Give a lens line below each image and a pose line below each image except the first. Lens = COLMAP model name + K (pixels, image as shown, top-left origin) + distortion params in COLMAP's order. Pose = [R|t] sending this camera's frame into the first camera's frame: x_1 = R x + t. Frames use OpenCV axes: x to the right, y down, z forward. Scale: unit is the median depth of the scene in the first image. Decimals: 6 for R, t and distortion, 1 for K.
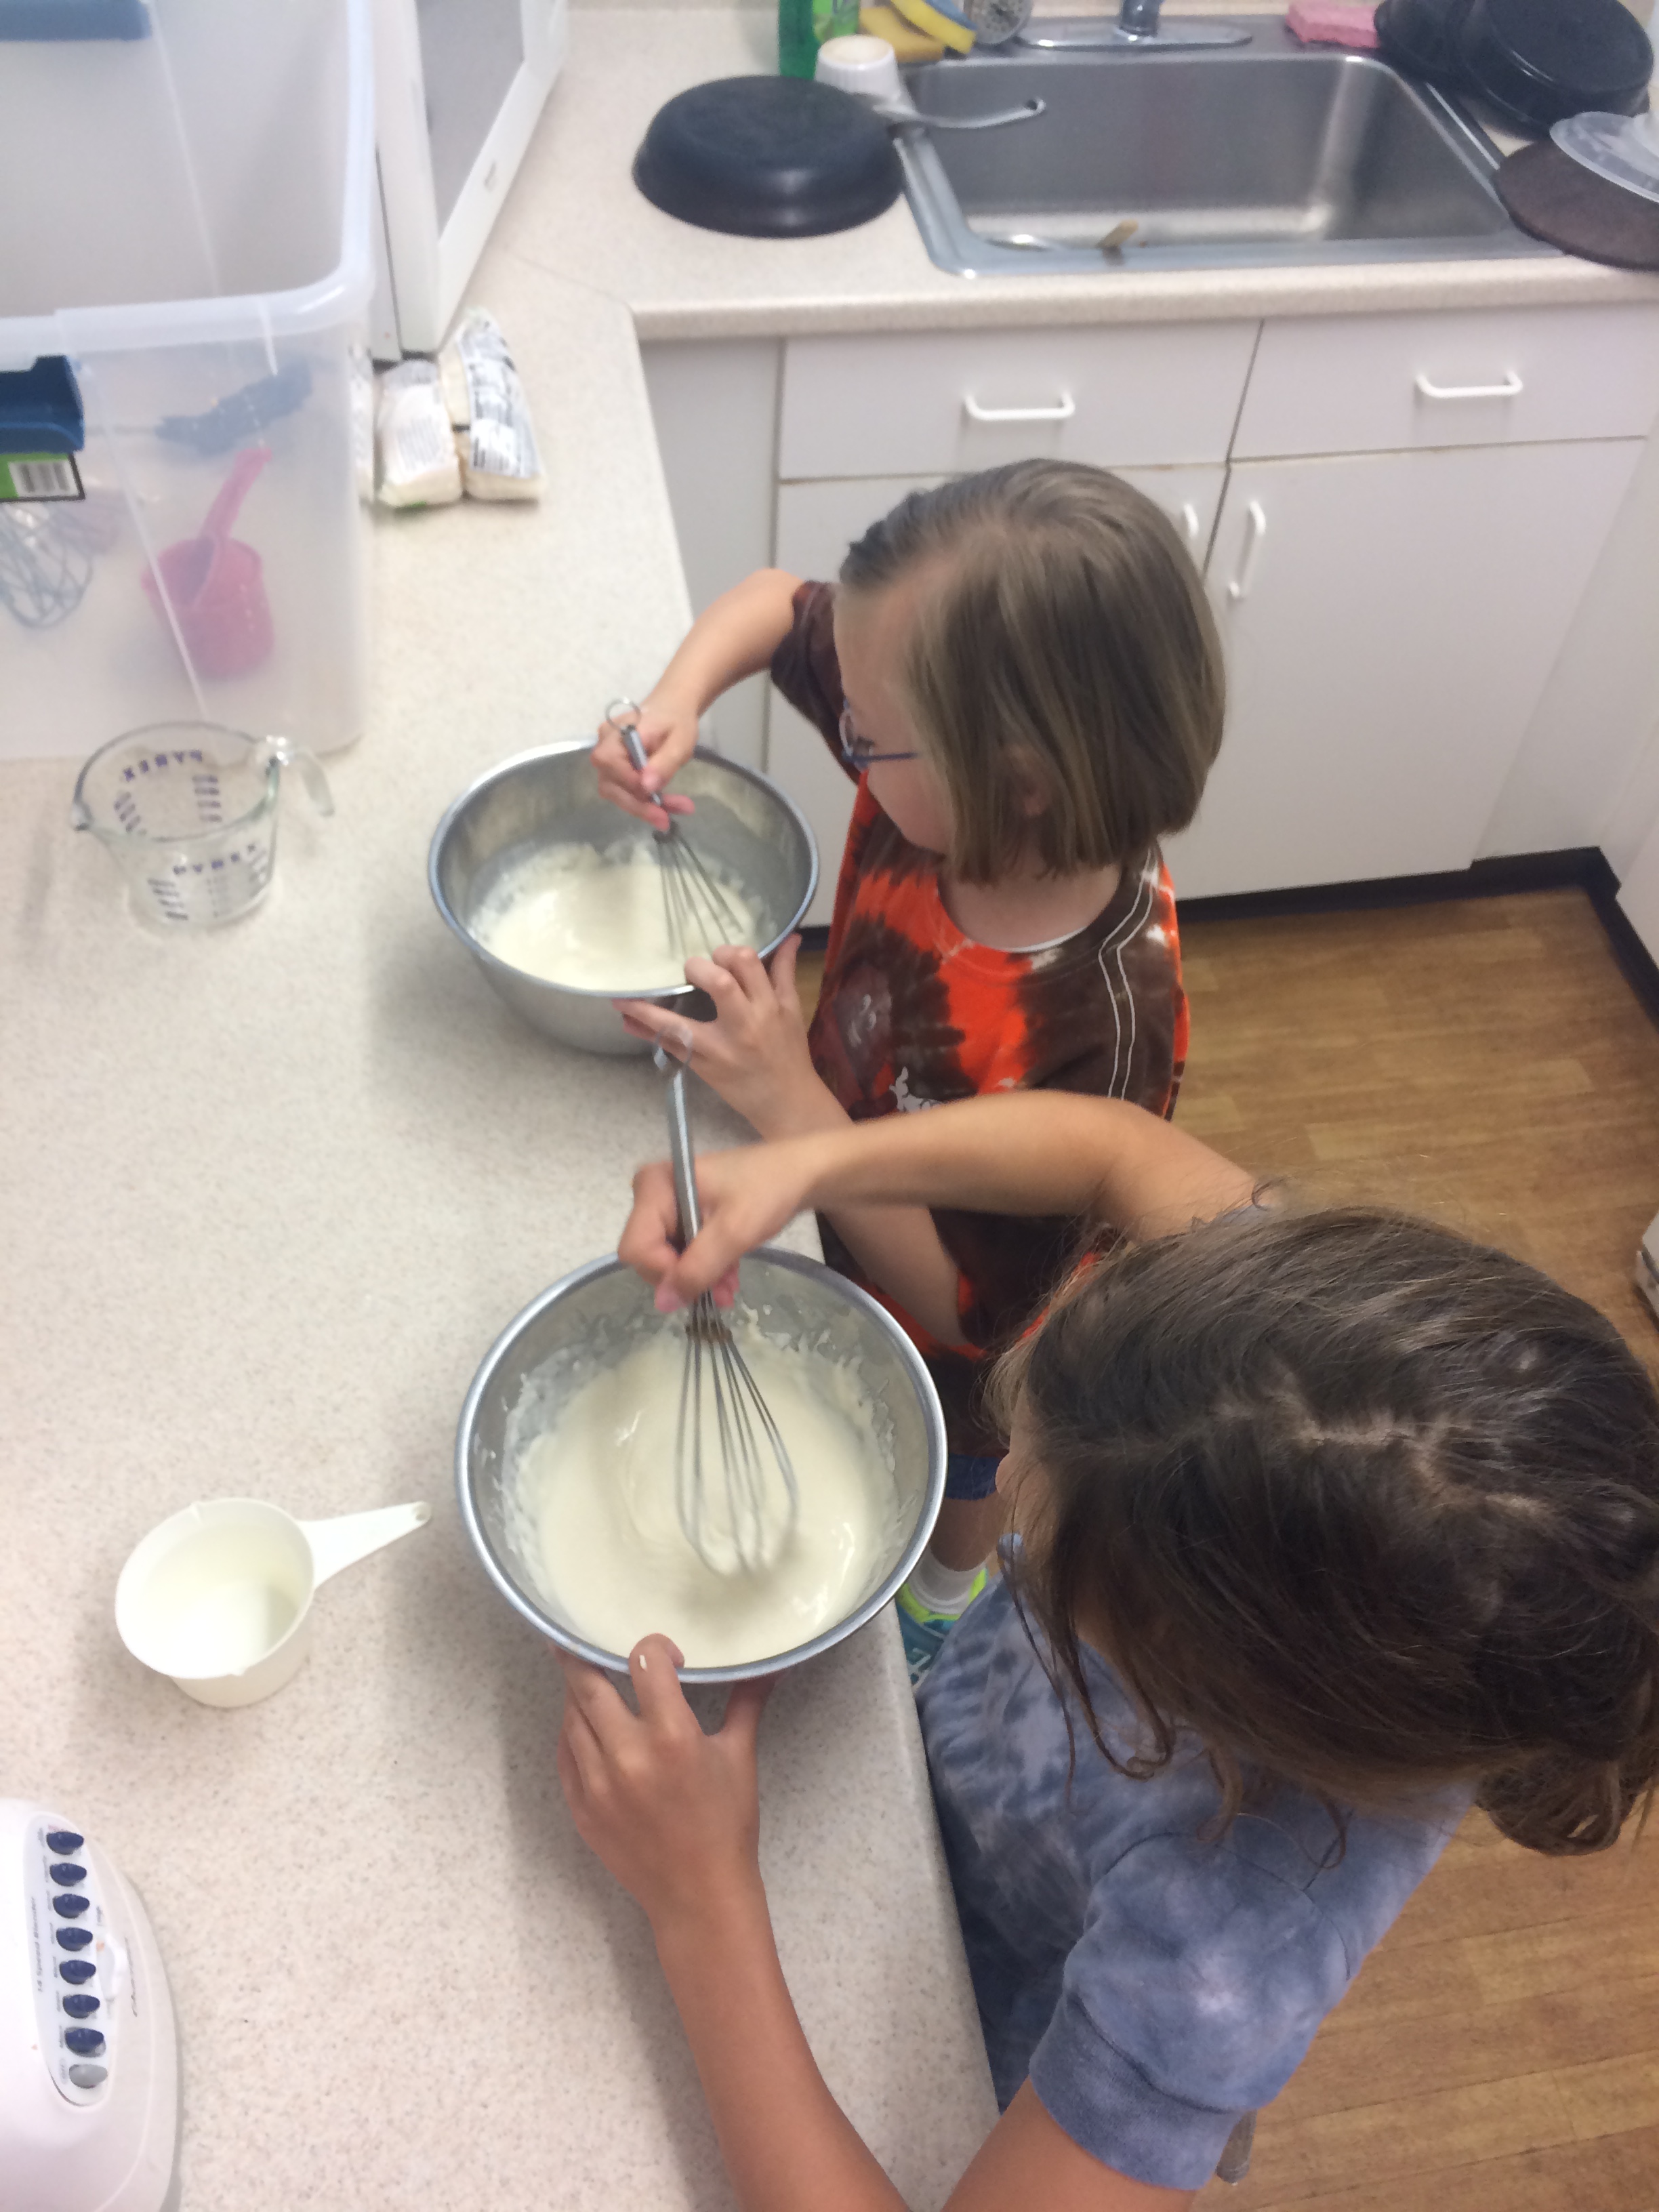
lens RADIAL K [[1877.1, 0, 829.5], [0, 1877.1, 1106.0], [0, 0, 1]] dist [0.064922, -0.094739]
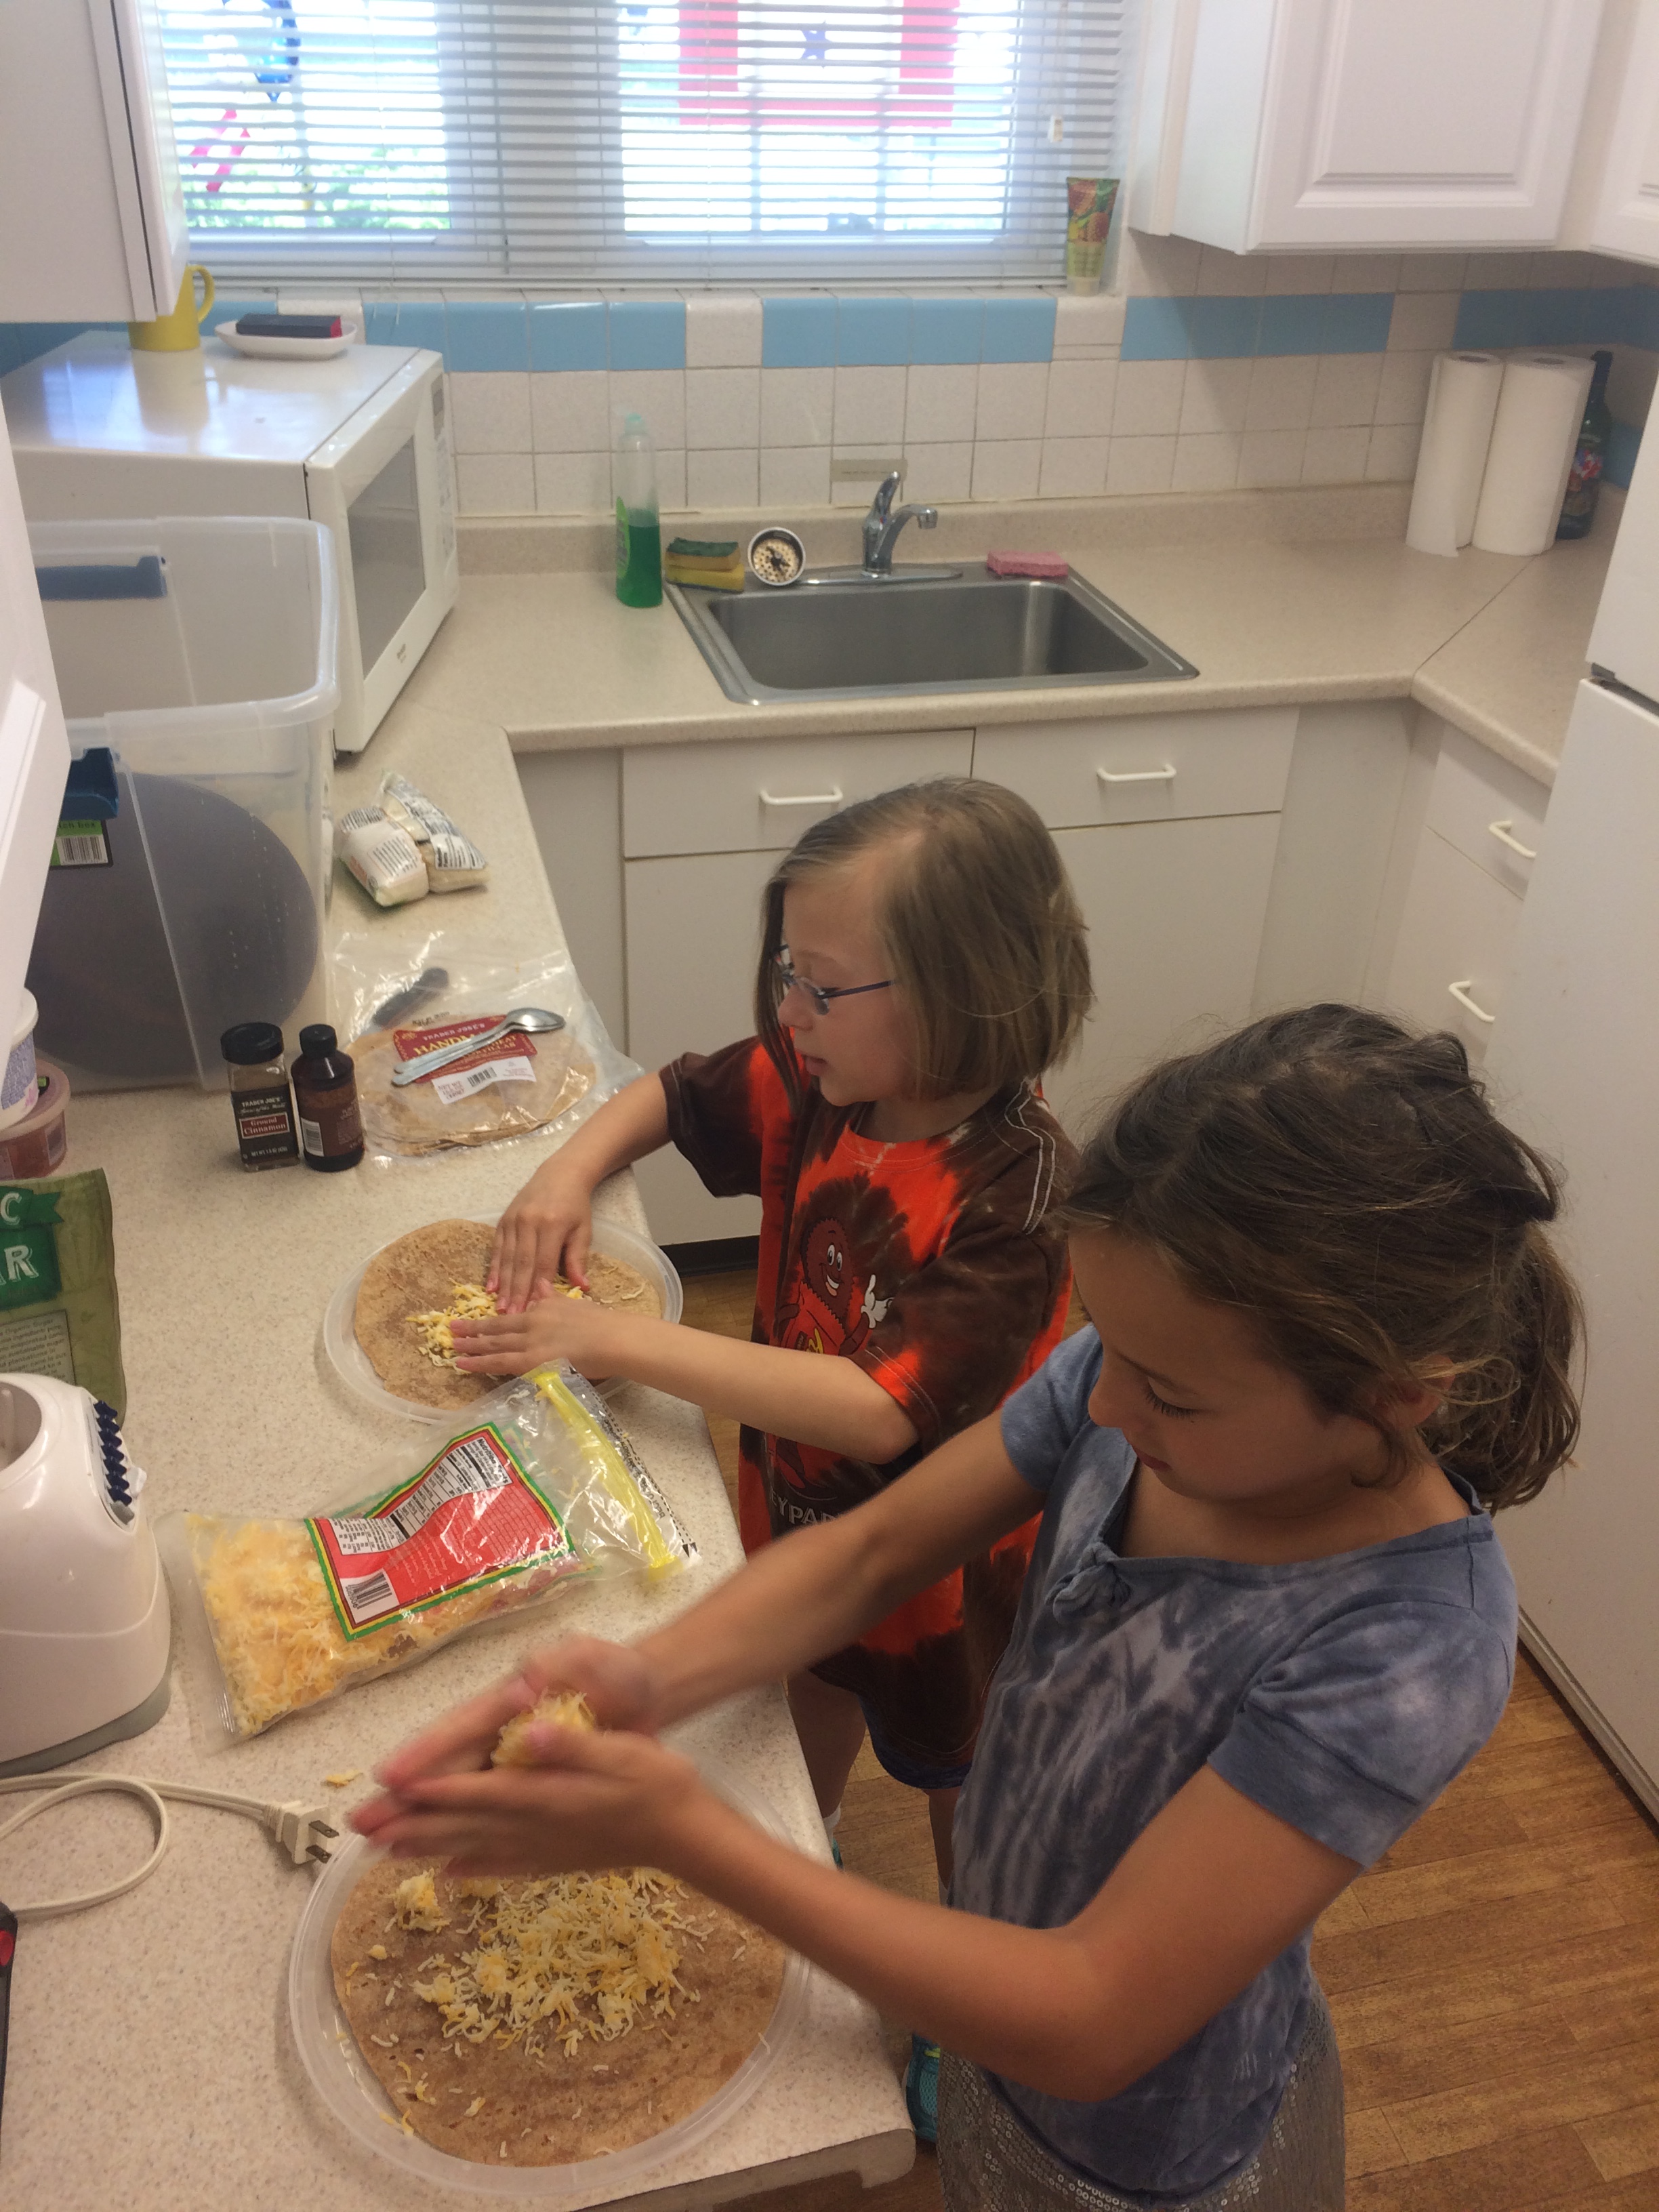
lens RADIAL K [[1877.1, 0, 829.5], [0, 1877.1, 1106.0], [0, 0, 1]] dist [0.064922, -0.094739]
pose [[0.996851, -0.058432, 0.053601, 0.038137], [0.072508, 0.945333, -0.317944, 0.277634], [-0.032093, 0.320830, 0.946593, -0.200559]]
